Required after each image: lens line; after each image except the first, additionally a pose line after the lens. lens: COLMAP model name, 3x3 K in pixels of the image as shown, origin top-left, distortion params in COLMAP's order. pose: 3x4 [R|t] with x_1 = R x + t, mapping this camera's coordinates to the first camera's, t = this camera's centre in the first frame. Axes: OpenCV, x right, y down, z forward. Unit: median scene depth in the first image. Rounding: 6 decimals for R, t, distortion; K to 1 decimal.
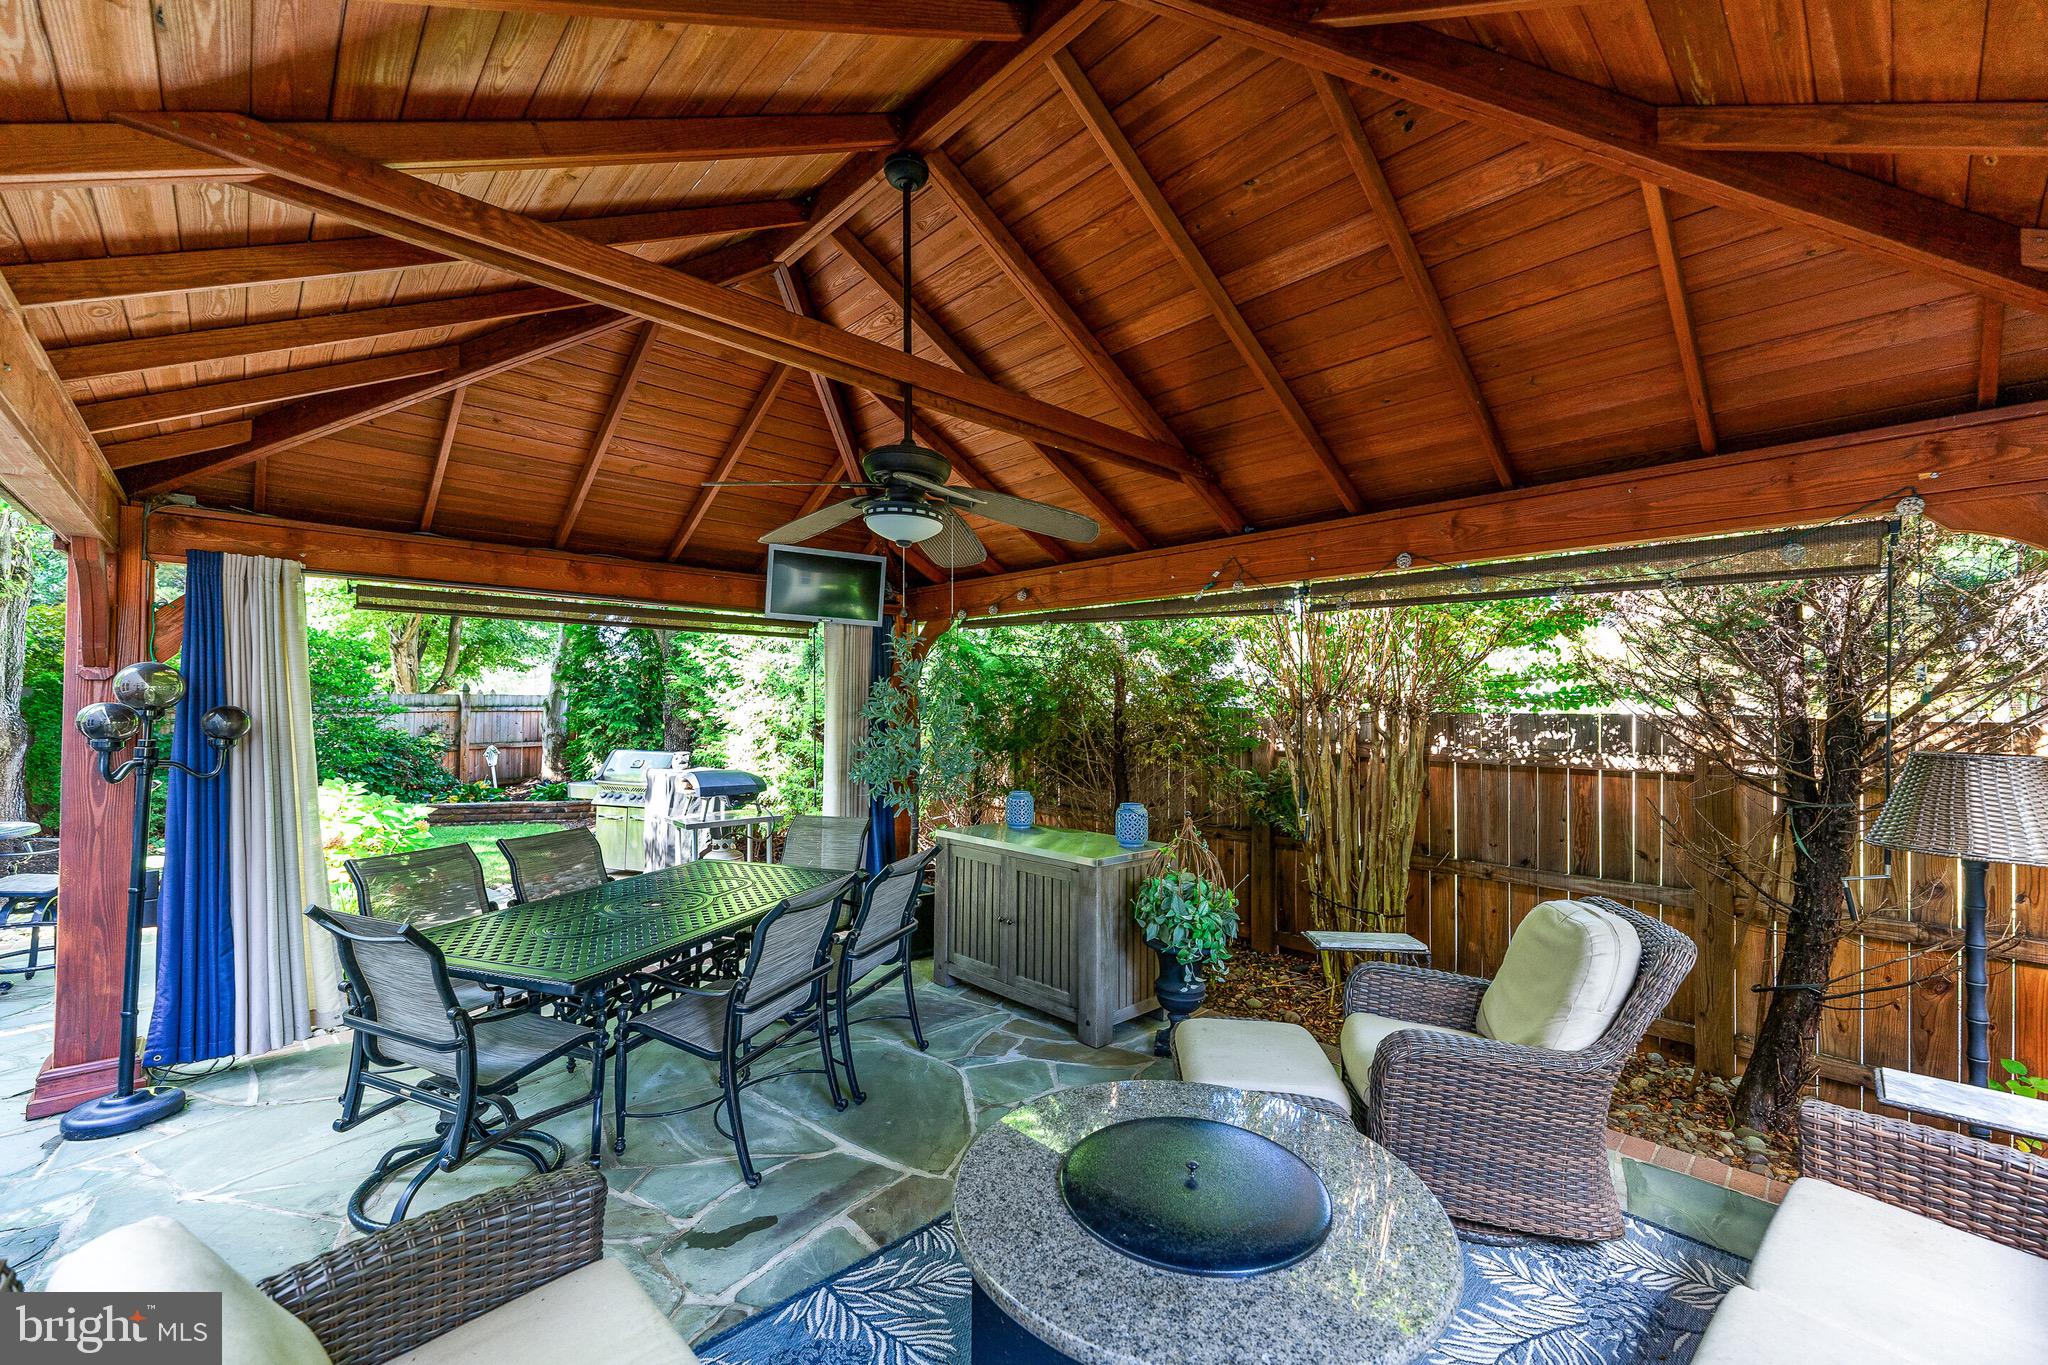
lens RADIAL K [[819.0, 0, 1022.0], [0, 819.0, 696.1], [0, 0, 1]] dist [0.000015, 0.000046]
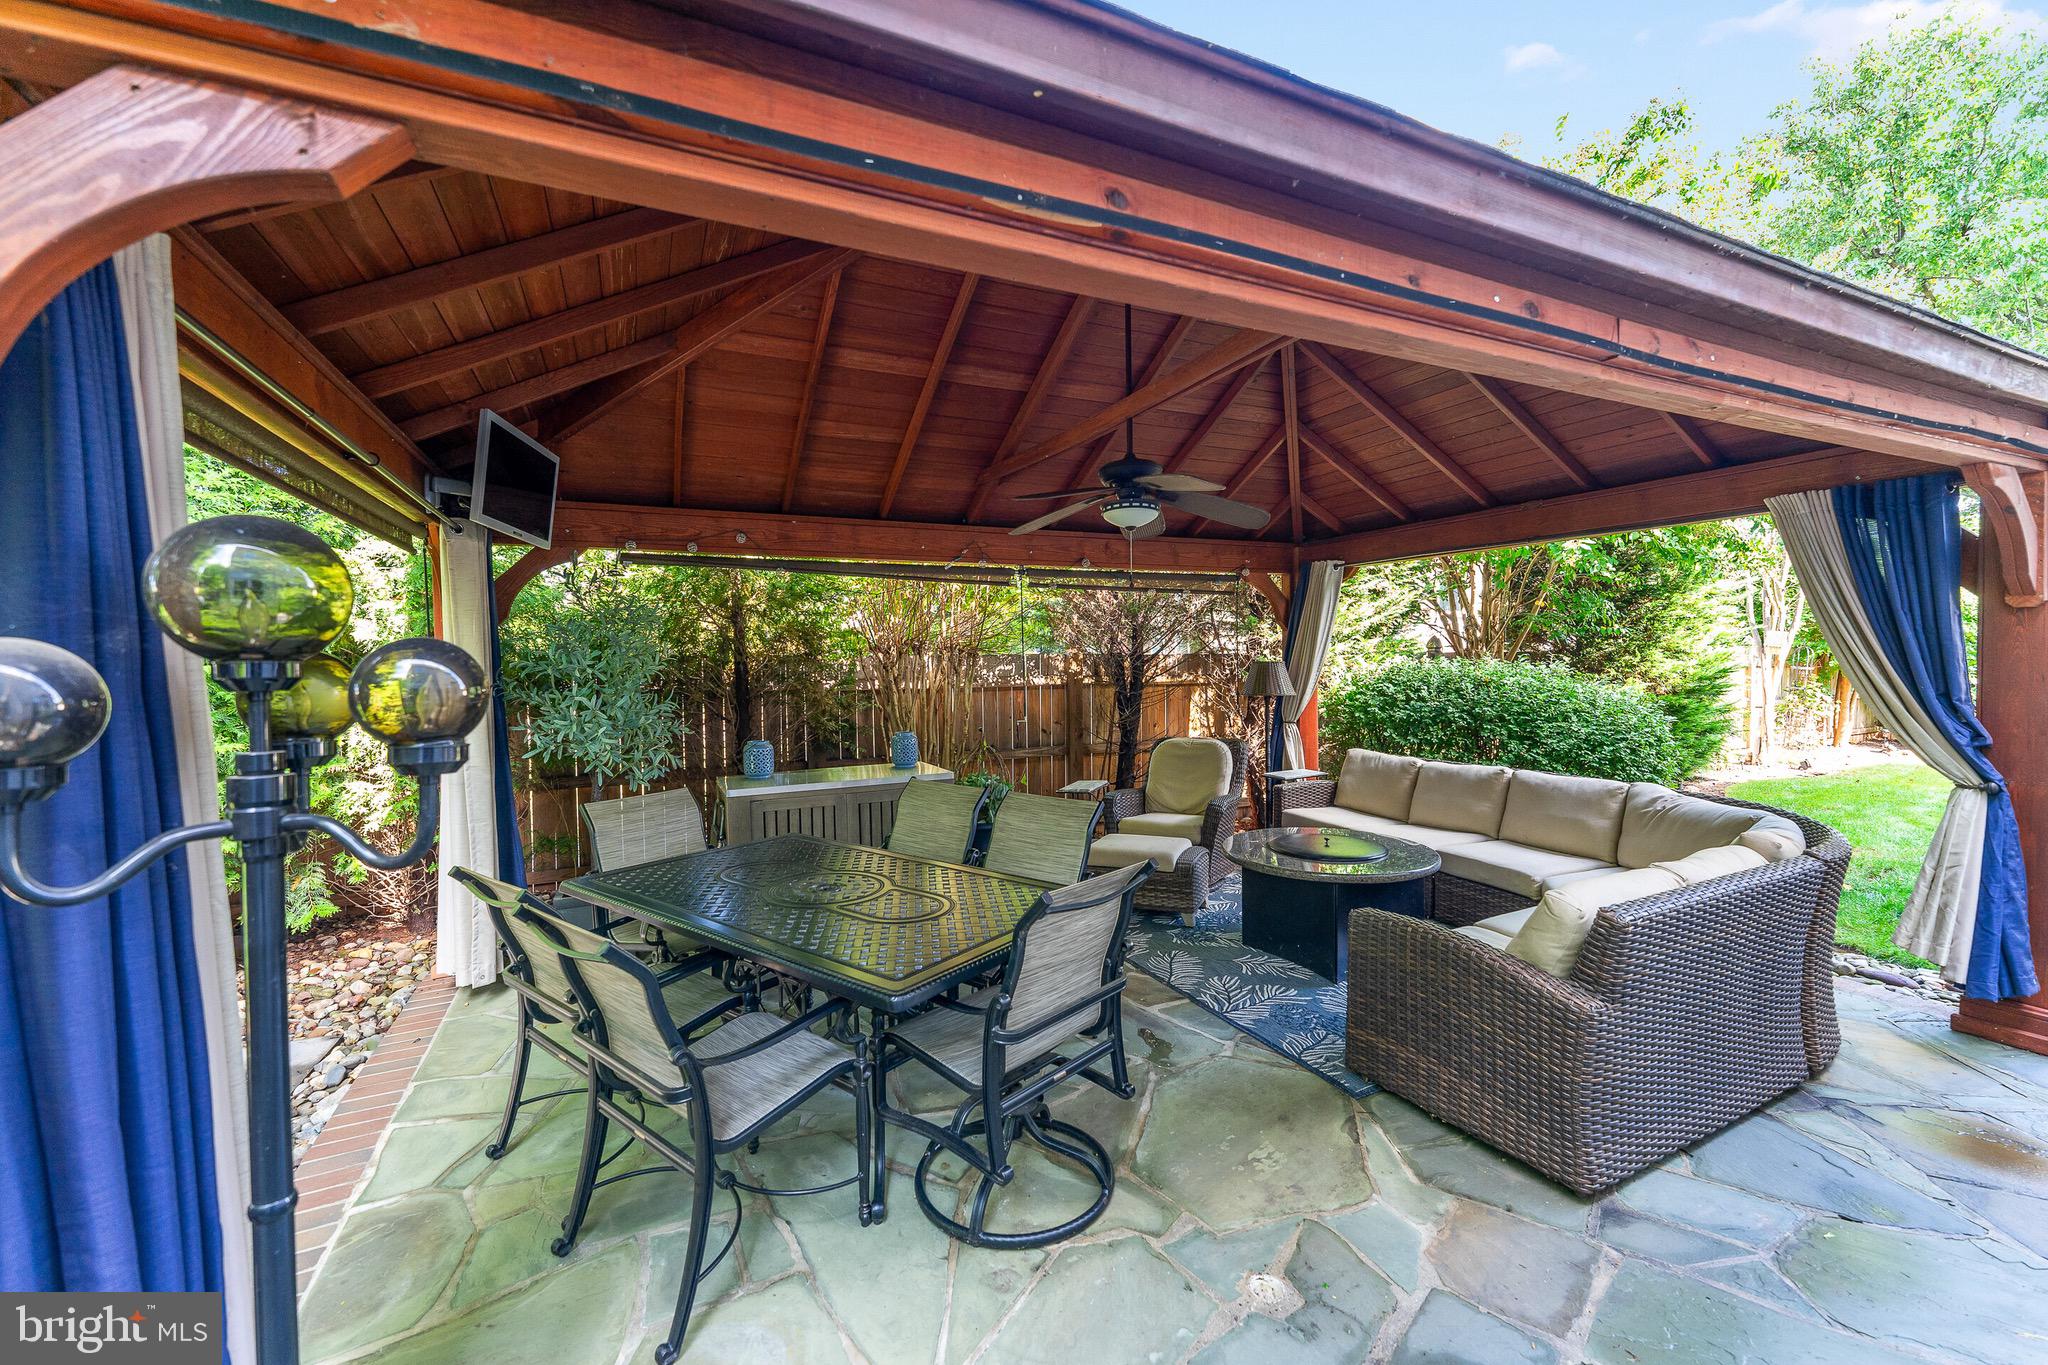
lens RADIAL K [[819.0, 0, 1024.9], [0, 819.0, 672.0], [0, 0, 1]] dist [0.000015, 0.000046]
pose [[0.305575, -0.025837, 0.951817, -1.079782], [0.008003, 0.999666, 0.024566, 0.018487], [-0.952134, 0.000111, 0.305680, 0.524083]]
